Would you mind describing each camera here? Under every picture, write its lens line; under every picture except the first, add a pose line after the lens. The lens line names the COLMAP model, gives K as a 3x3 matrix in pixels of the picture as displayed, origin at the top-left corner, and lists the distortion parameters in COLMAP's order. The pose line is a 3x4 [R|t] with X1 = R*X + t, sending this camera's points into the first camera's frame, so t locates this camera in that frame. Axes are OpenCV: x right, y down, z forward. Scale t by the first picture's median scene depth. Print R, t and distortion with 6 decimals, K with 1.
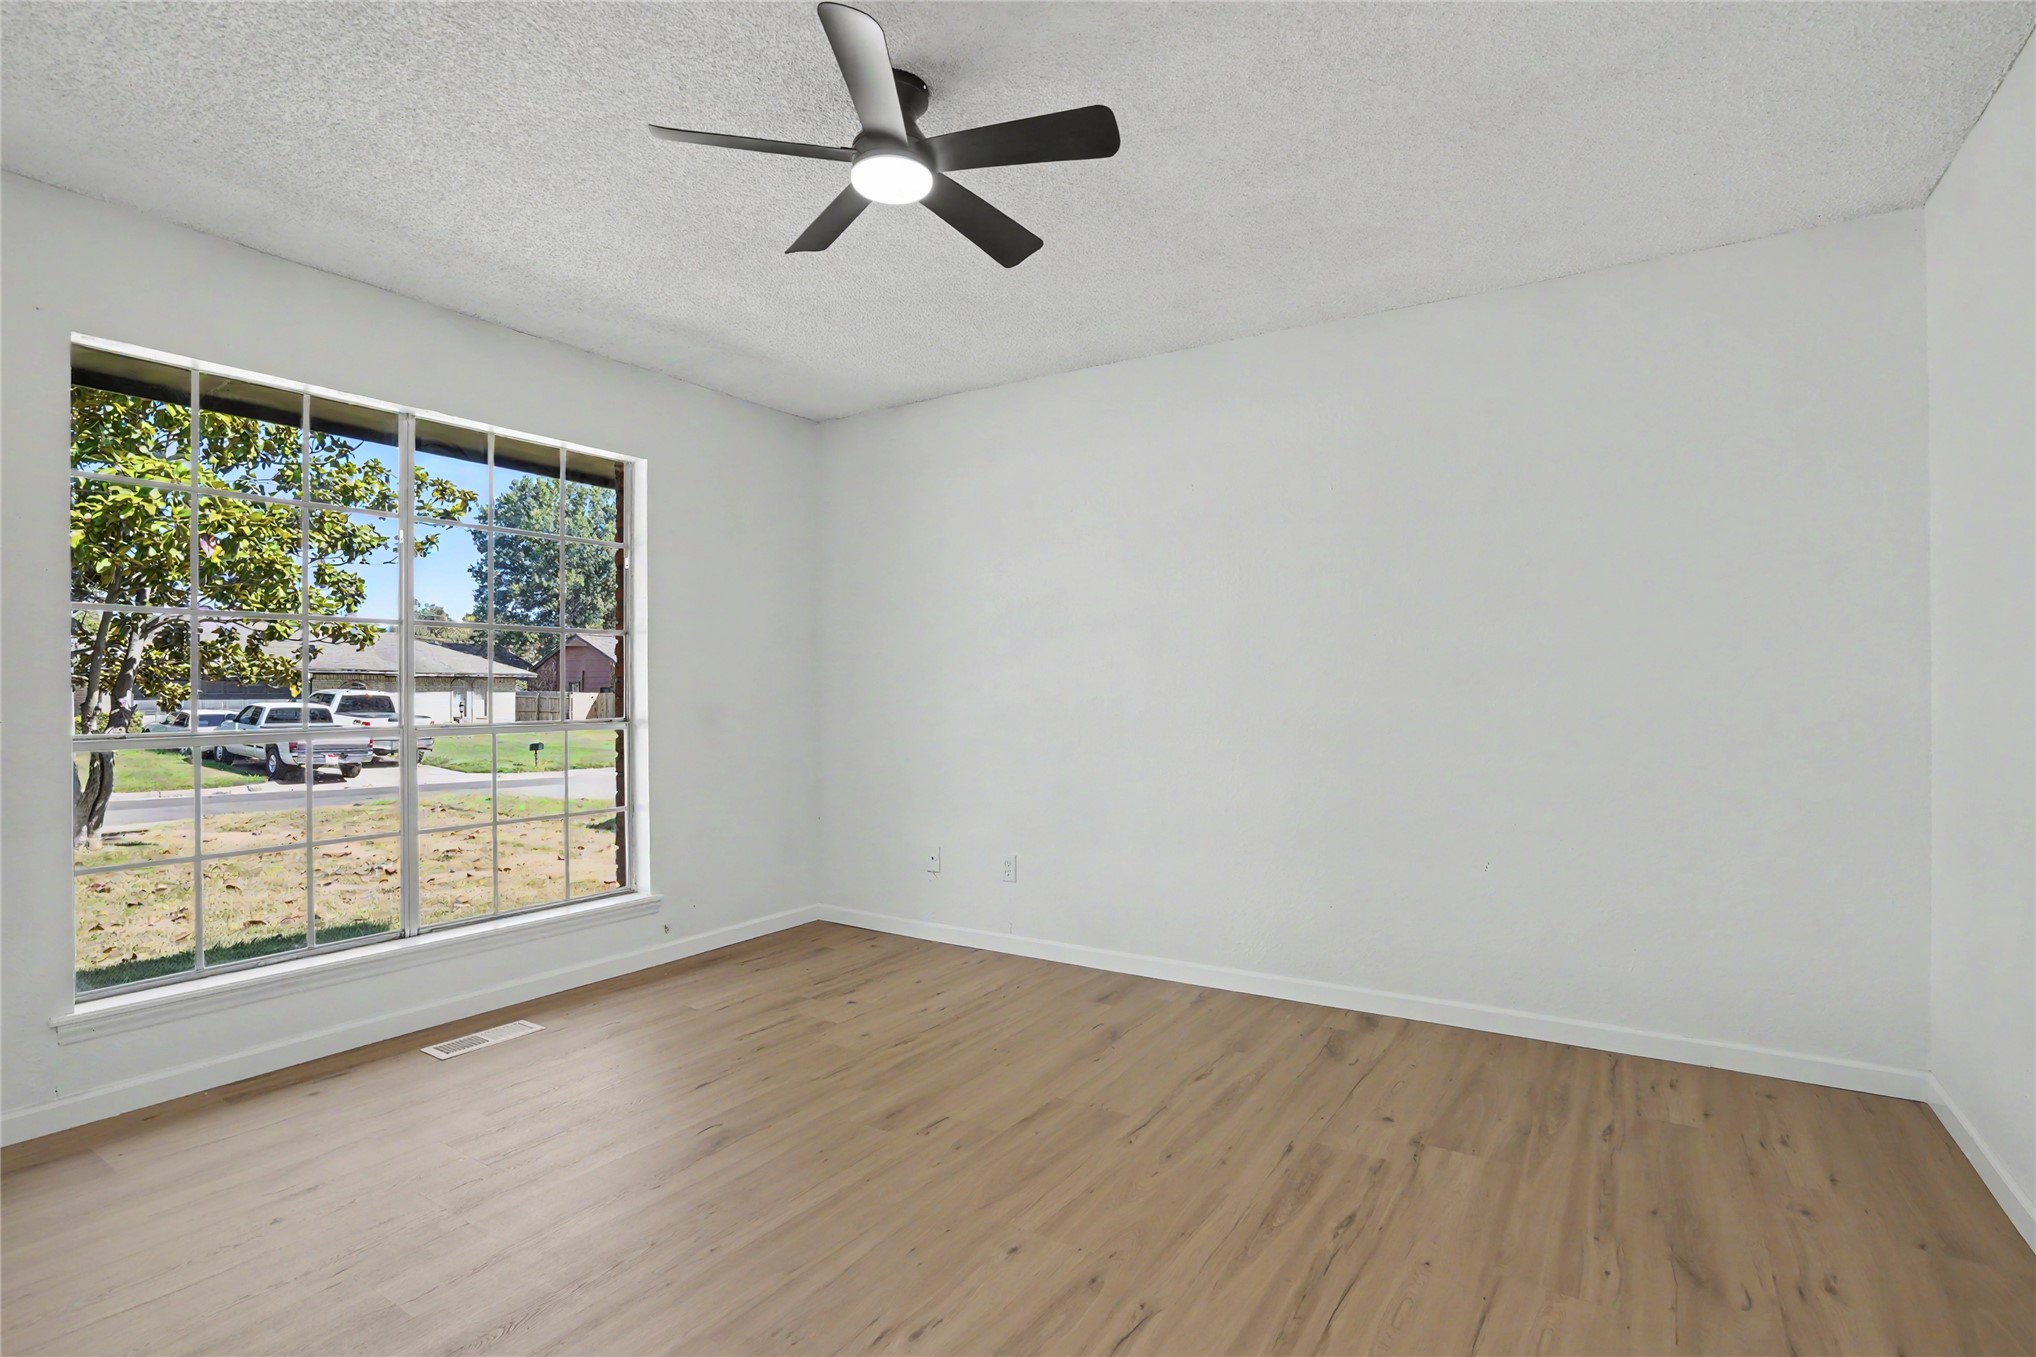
lens RADIAL K [[967.0, 0, 1022.7], [0, 967.0, 686.1], [0, 0, 1]] dist [-0.052840, 0.023913]
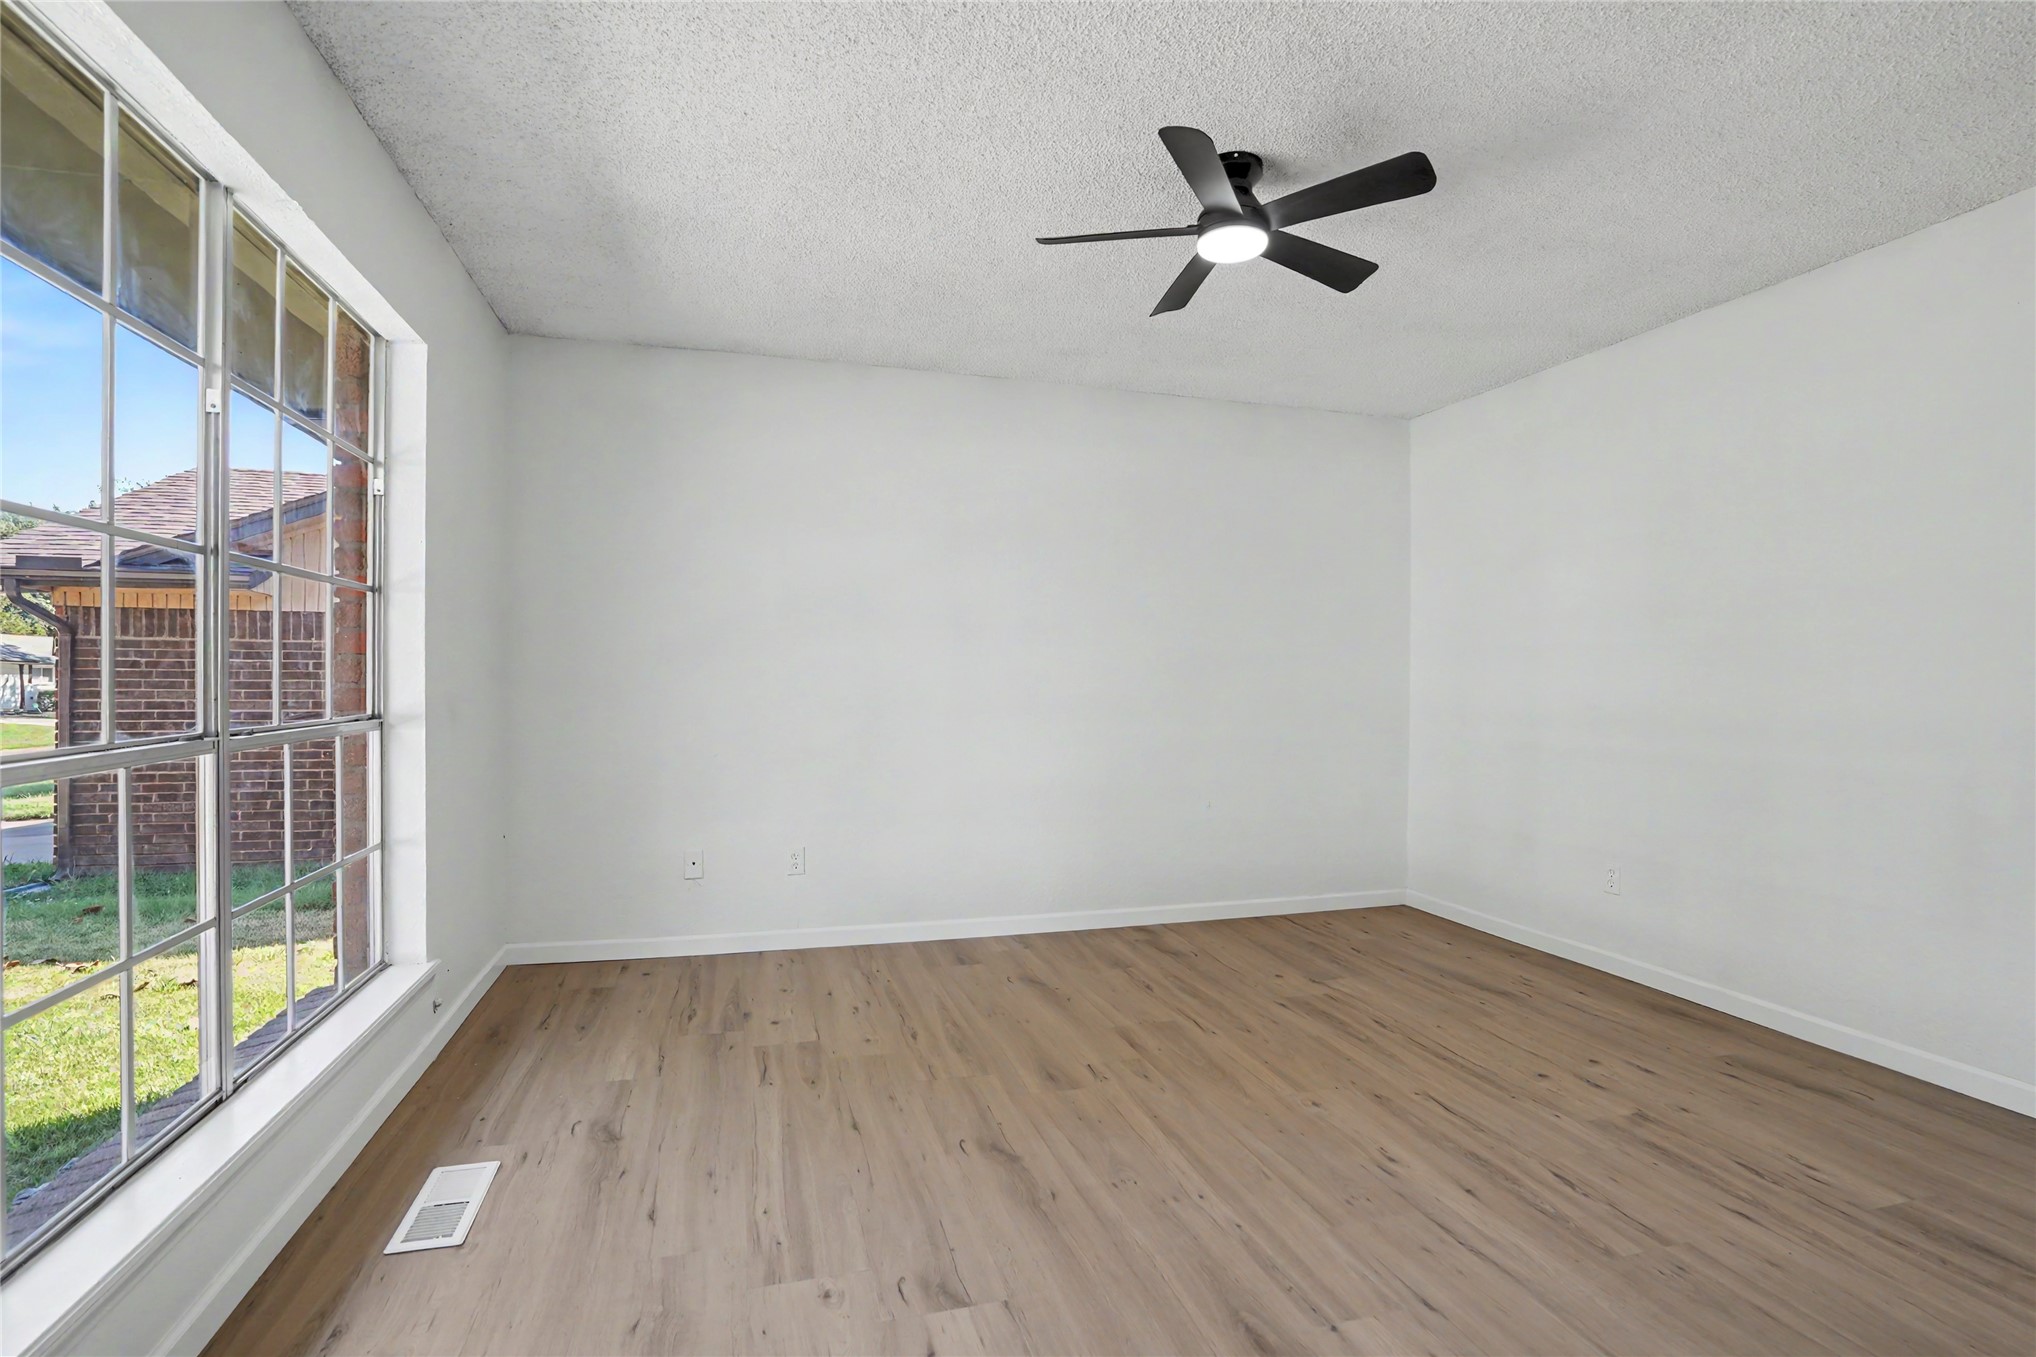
lens RADIAL K [[949.0, 0, 1011.0], [0, 949.0, 672.9], [0, 0, 1]] dist [-0.054360, 0.019480]
pose [[0.658513, 0.015059, 0.752419, -0.789470], [-0.018362, 0.999824, -0.003940, -0.002884], [-0.752346, -0.011222, 0.658673, 0.279365]]
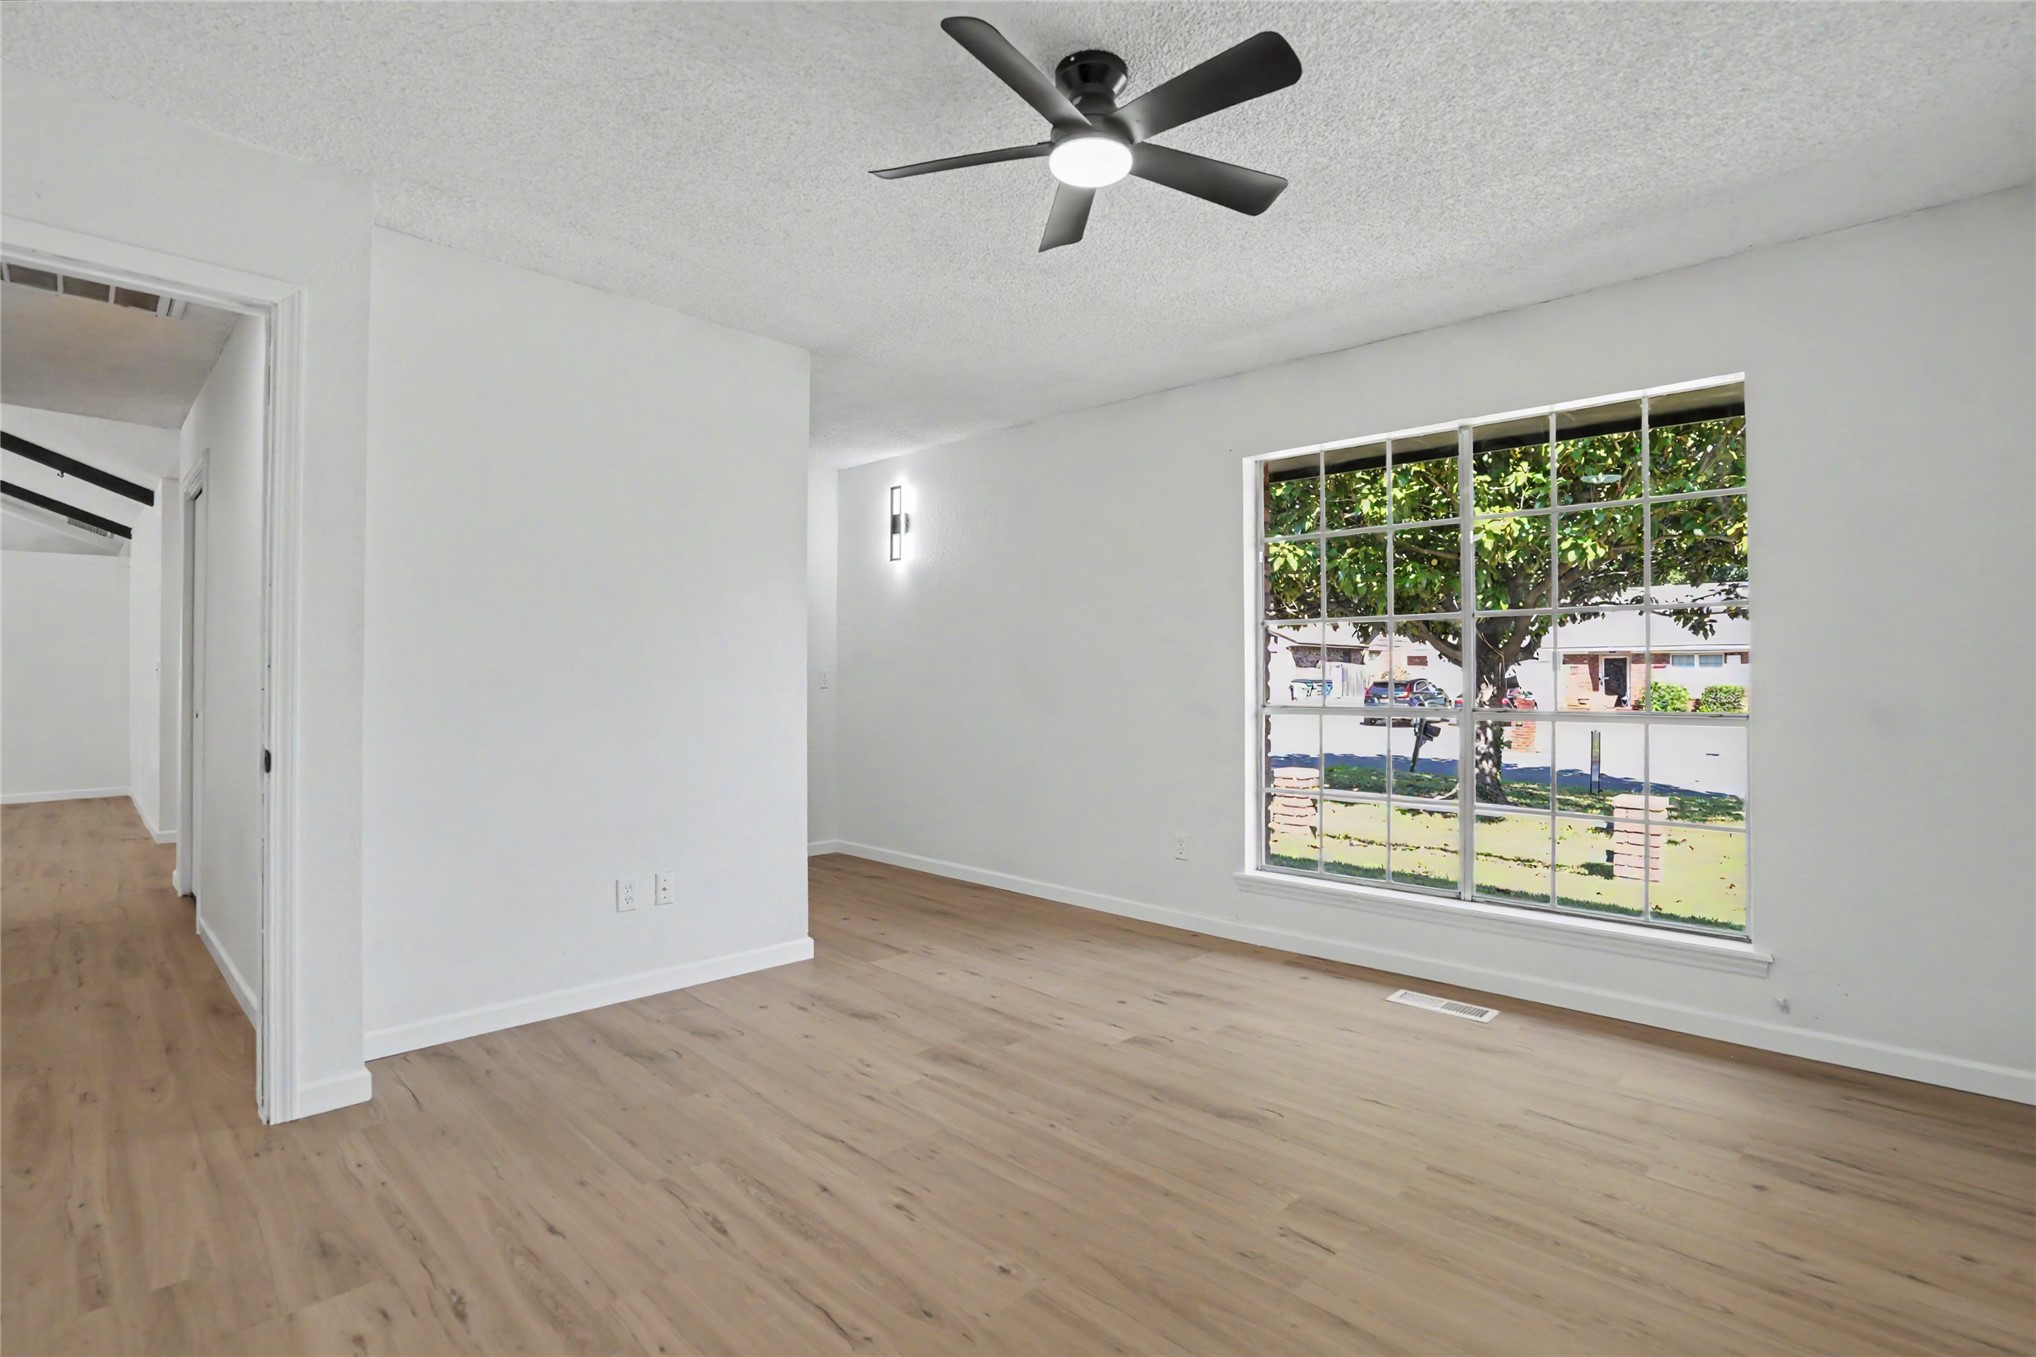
lens RADIAL K [[967.0, 0, 1022.7], [0, 967.0, 686.1], [0, 0, 1]] dist [-0.052840, 0.023913]
pose [[-0.181923, 0.015305, -0.983194, 0.558893], [0.007947, 0.999869, 0.014094, -0.005855], [0.983281, -0.005249, -0.182020, 0.726336]]
